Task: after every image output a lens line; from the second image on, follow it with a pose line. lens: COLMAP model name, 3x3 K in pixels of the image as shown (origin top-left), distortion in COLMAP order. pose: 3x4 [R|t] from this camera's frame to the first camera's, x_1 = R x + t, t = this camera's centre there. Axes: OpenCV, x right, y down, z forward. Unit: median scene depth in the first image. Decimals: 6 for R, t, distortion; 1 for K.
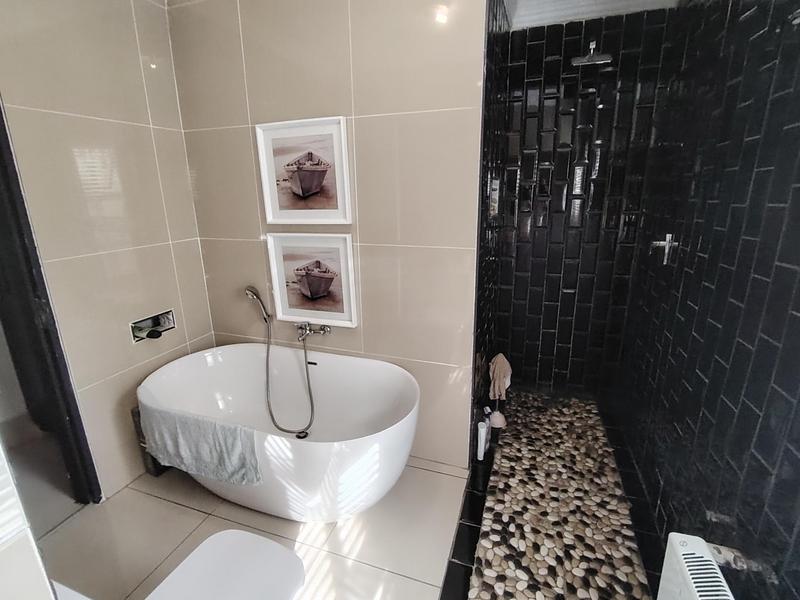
lens RADIAL K [[383.2, 0, 403.9], [0, 383.2, 293.0], [0, 0, 1]] dist [-0.009496, 0.001105]
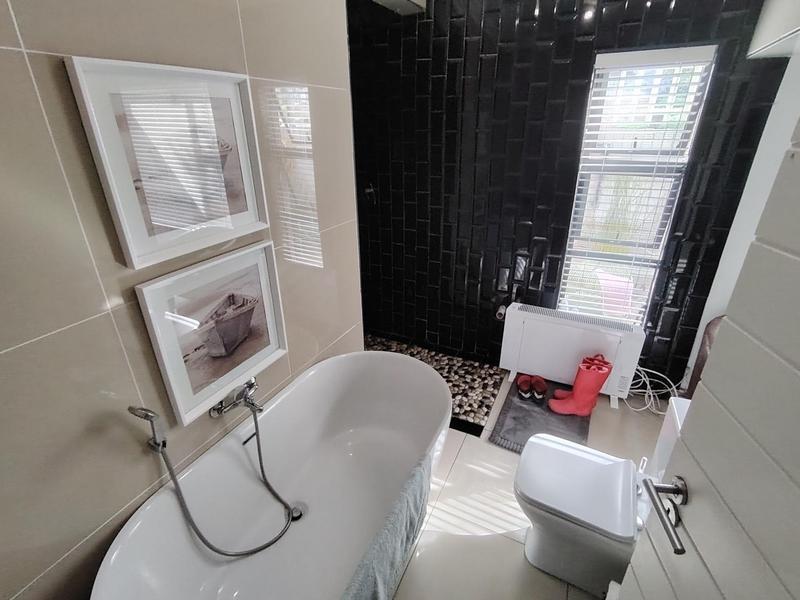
lens RADIAL K [[383.2, 0, 403.9], [0, 383.2, 293.0], [0, 0, 1]] dist [-0.009496, 0.001105]
pose [[0.118734, -0.389222, 0.913460, -0.852606], [0.256902, 0.900684, 0.350385, -0.259832], [-0.959116, 0.193067, 0.206934, 0.621415]]
